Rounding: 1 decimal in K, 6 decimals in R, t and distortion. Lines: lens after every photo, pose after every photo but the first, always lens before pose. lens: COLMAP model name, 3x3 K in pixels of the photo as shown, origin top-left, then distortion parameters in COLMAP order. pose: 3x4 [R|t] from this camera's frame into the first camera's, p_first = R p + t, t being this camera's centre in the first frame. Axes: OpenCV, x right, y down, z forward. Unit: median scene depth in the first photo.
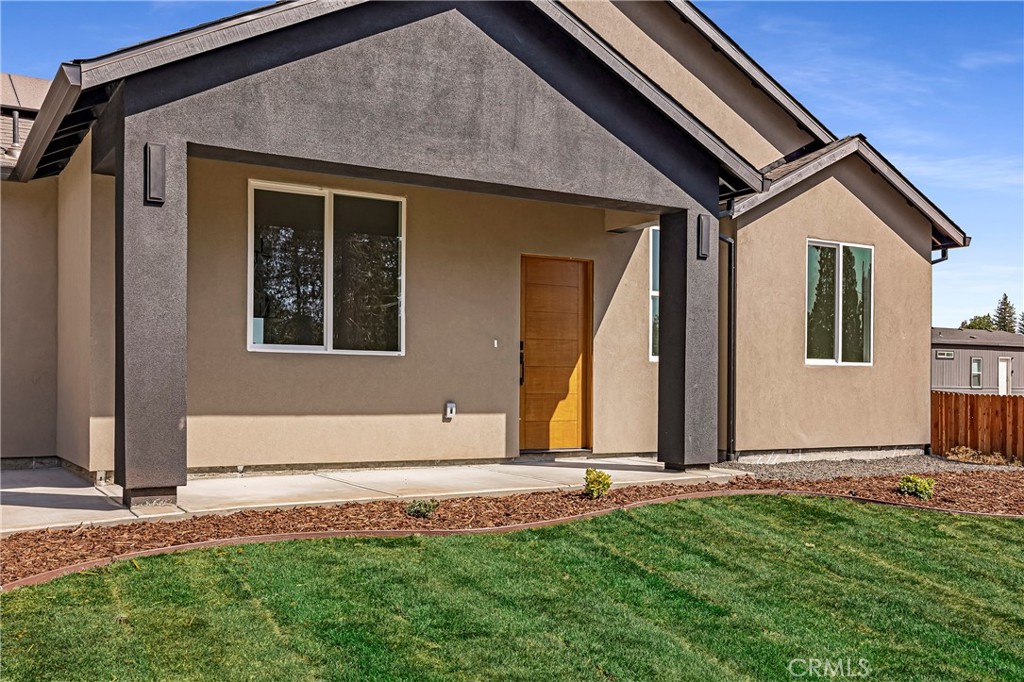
lens RADIAL K [[1006.3, 0, 495.9], [0, 1006.3, 375.7], [0, 0, 1]] dist [0.003403, 0.000000]
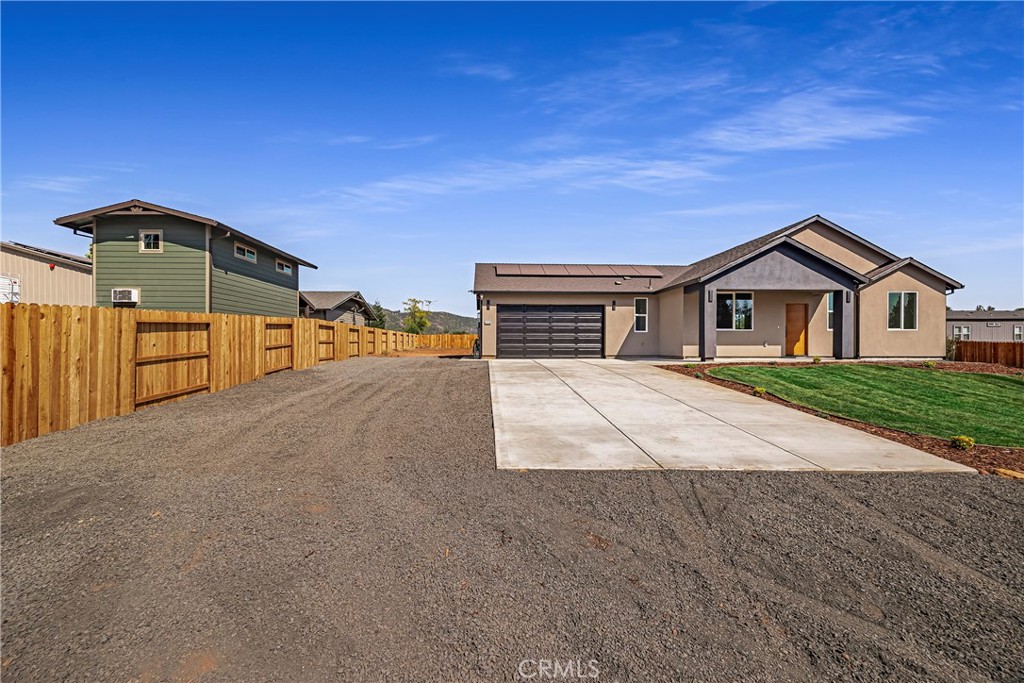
lens RADIAL K [[399.7, 0, 494.7], [0, 399.7, 347.4], [0, 0, 1]] dist [0.001593, -0.000185]
pose [[0.878960, -0.008022, -0.476828, -0.199090], [0.014175, 0.999856, 0.009308, 0.014418], [0.476685, -0.014941, 0.878947, -0.771032]]
